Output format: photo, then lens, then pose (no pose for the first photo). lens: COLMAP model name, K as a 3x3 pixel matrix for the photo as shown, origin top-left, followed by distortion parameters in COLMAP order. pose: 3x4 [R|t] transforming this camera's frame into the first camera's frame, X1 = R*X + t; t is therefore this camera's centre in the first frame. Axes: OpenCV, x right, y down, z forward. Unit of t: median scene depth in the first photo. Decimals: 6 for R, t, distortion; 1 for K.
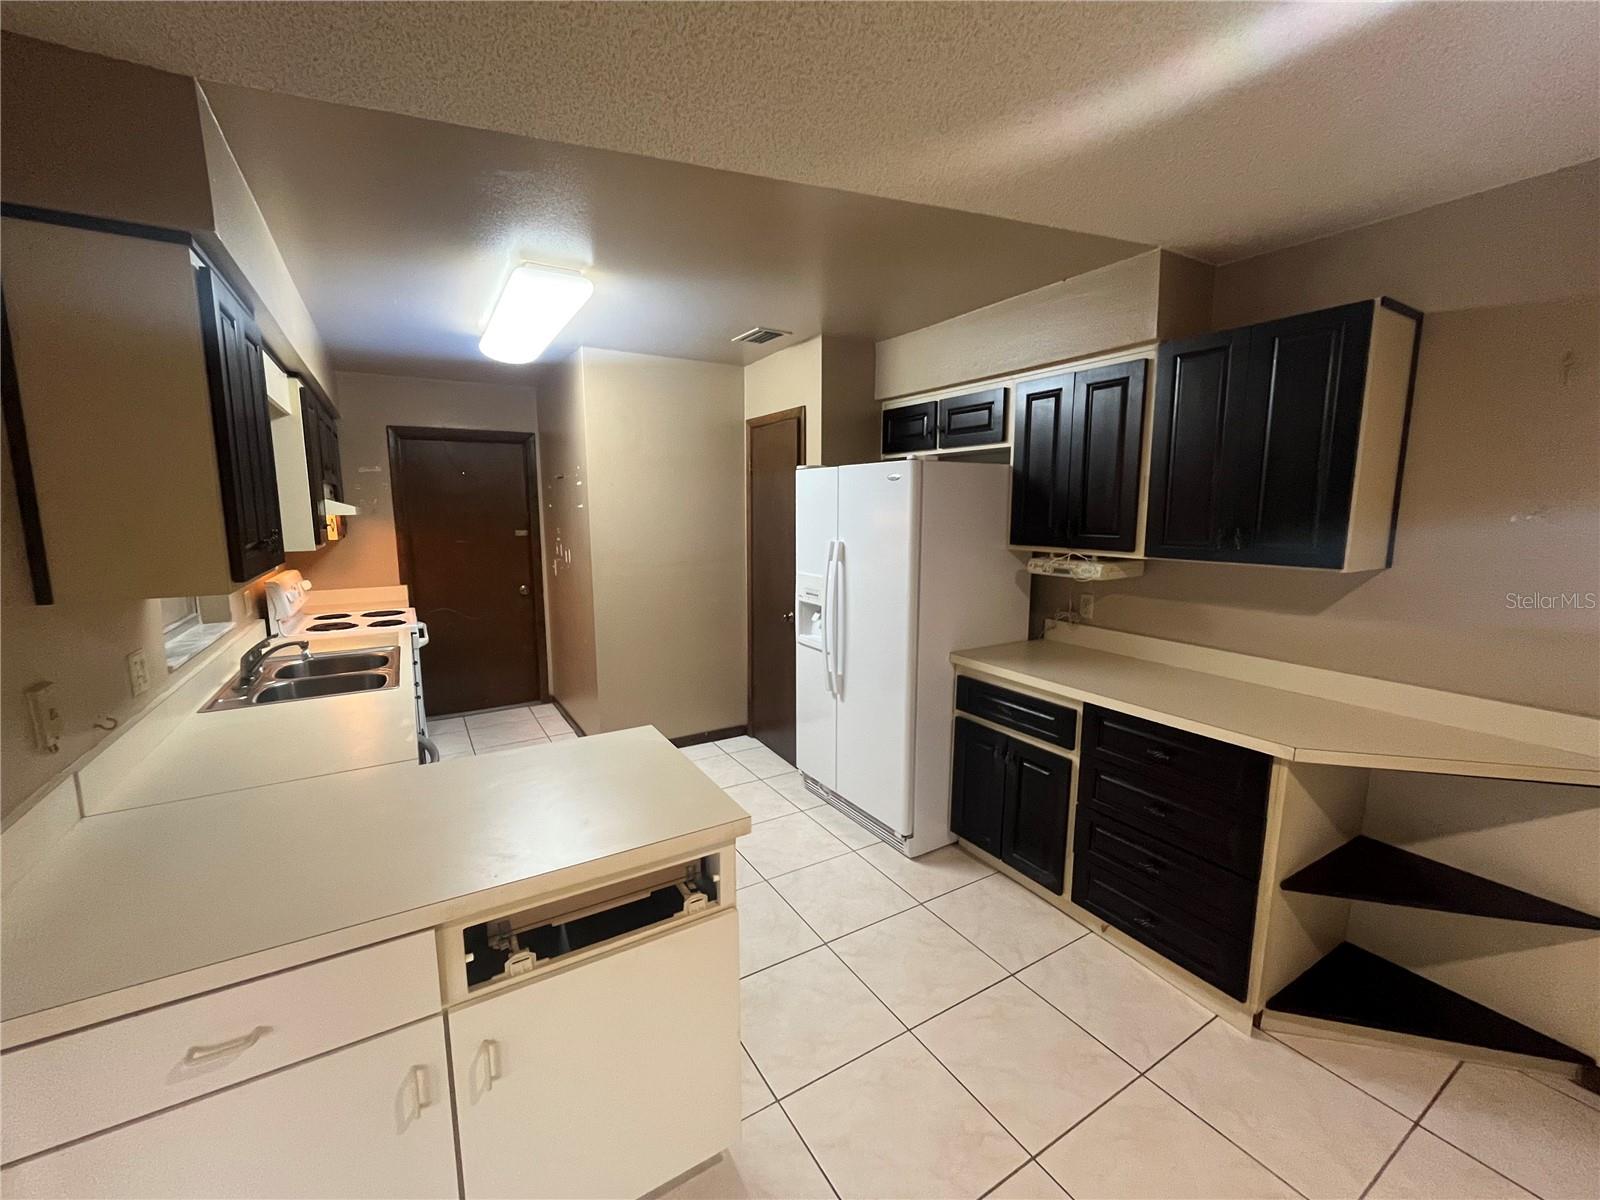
lens RADIAL K [[647.7, 0, 790.9], [0, 647.7, 601.2], [0, 0, 1]] dist [-0.001729, -0.000040]
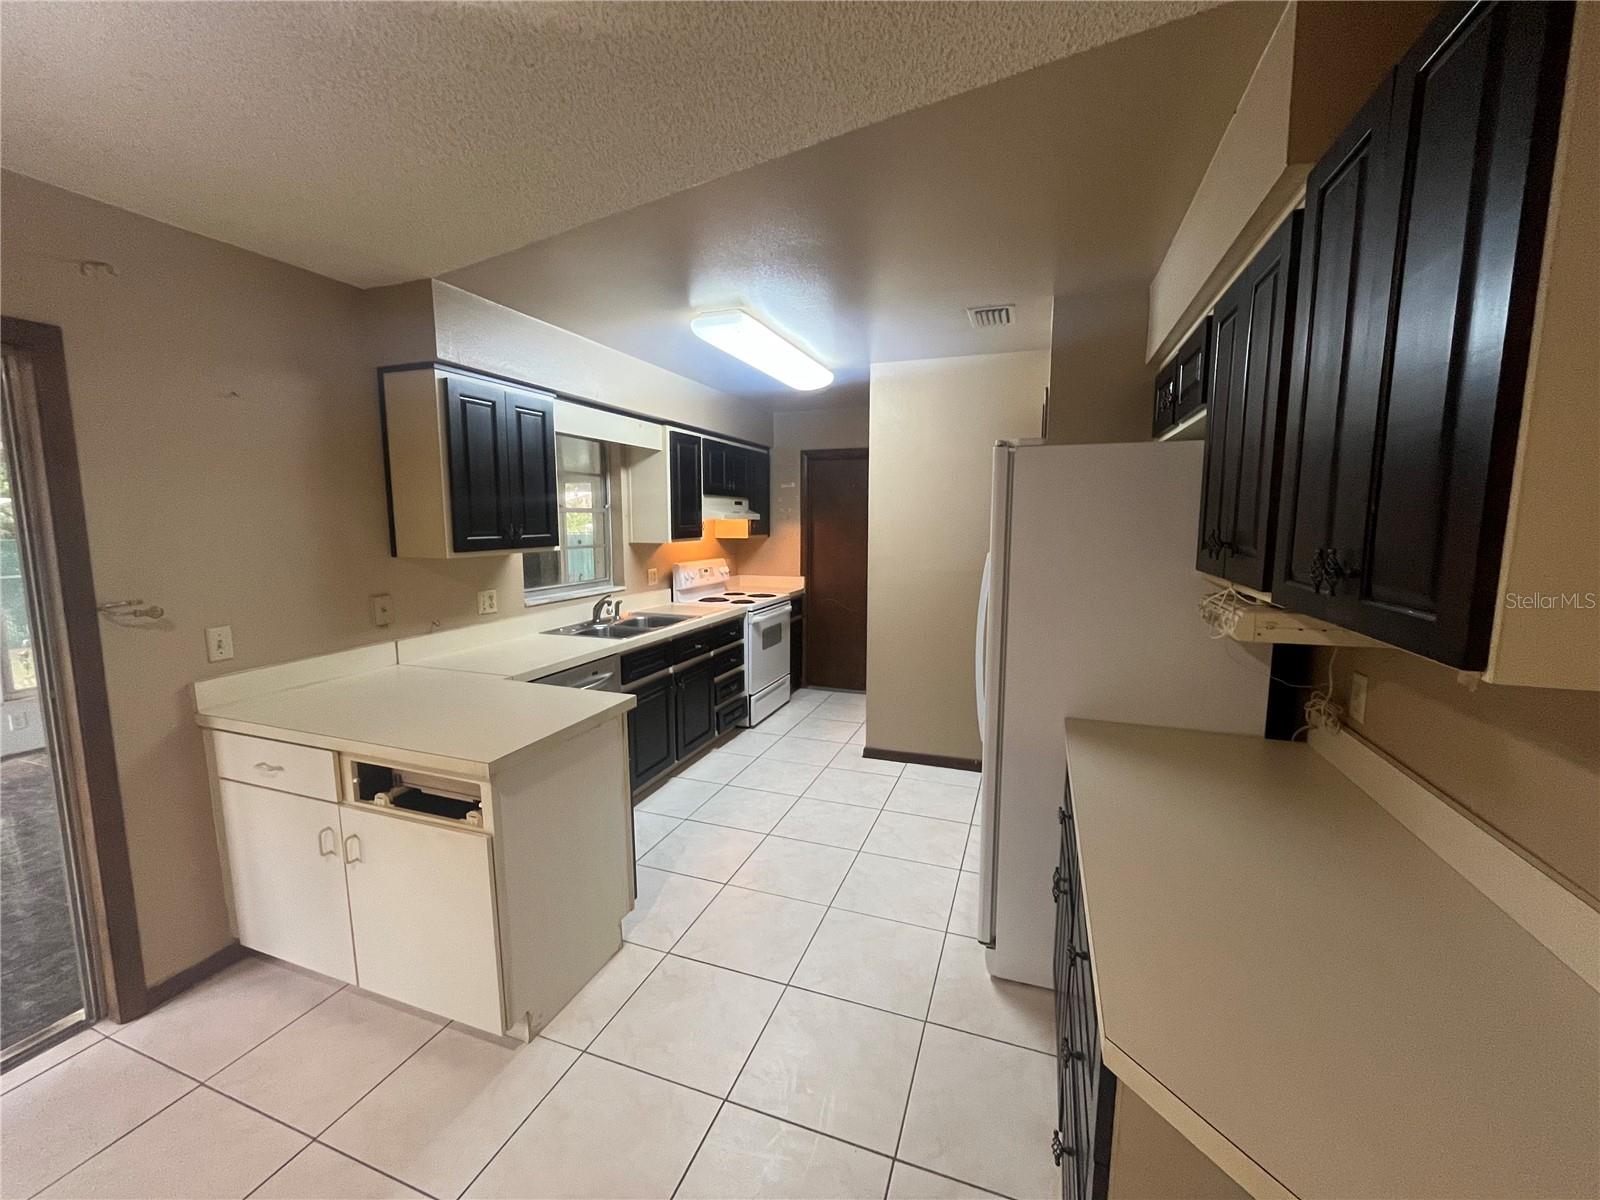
lens RADIAL K [[647.7, 0, 796.2], [0, 647.7, 594.6], [0, 0, 1]] dist [-0.001729, -0.000040]
pose [[0.627827, 0.093833, -0.772676, 0.589217], [-0.113905, 0.993096, 0.028049, -0.038952], [0.769973, 0.070402, 0.634180, 0.319841]]
